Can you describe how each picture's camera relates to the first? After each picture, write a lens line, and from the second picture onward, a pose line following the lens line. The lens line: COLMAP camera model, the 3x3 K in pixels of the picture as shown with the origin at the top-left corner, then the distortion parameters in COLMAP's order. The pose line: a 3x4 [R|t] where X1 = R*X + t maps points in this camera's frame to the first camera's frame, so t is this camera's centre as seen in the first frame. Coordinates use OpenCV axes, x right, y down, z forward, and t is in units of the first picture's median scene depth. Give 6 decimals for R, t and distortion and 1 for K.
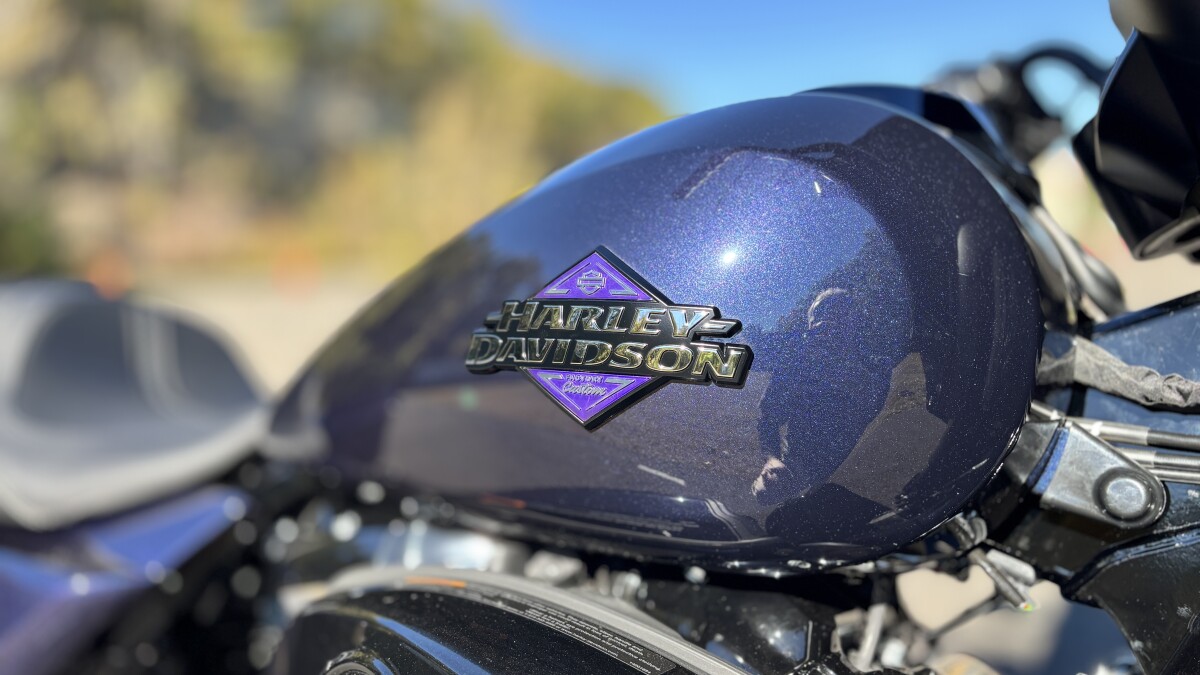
lens RADIAL K [[949.9, 0, 604.9], [0, 949.9, 338.0], [0, 0, 1]] dist [0.035719, -0.001097]
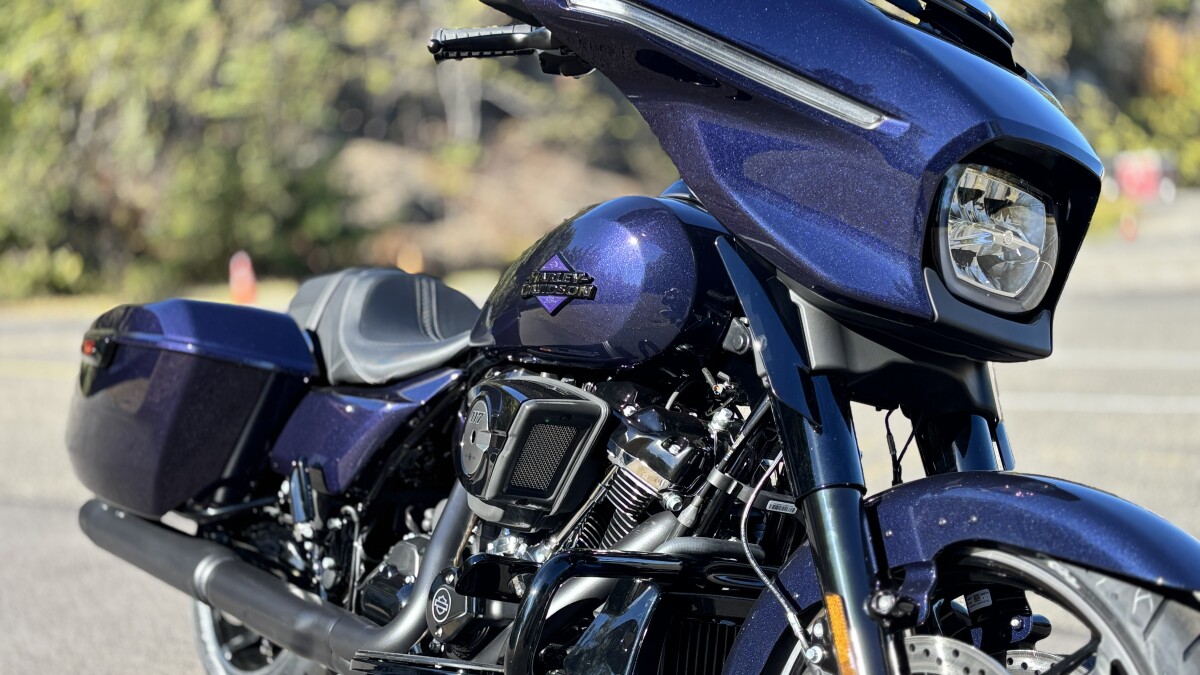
lens RADIAL K [[1543.8, 0, 600.0], [0, 1543.8, 337.5], [0, 0, 1]] dist [0.170186, -0.440944]
pose [[0.938307, 0.014250, -0.345509, 1.035445], [-0.018145, 0.999803, -0.008040, 0.117543], [0.345326, 0.013813, 0.938381, -1.990906]]
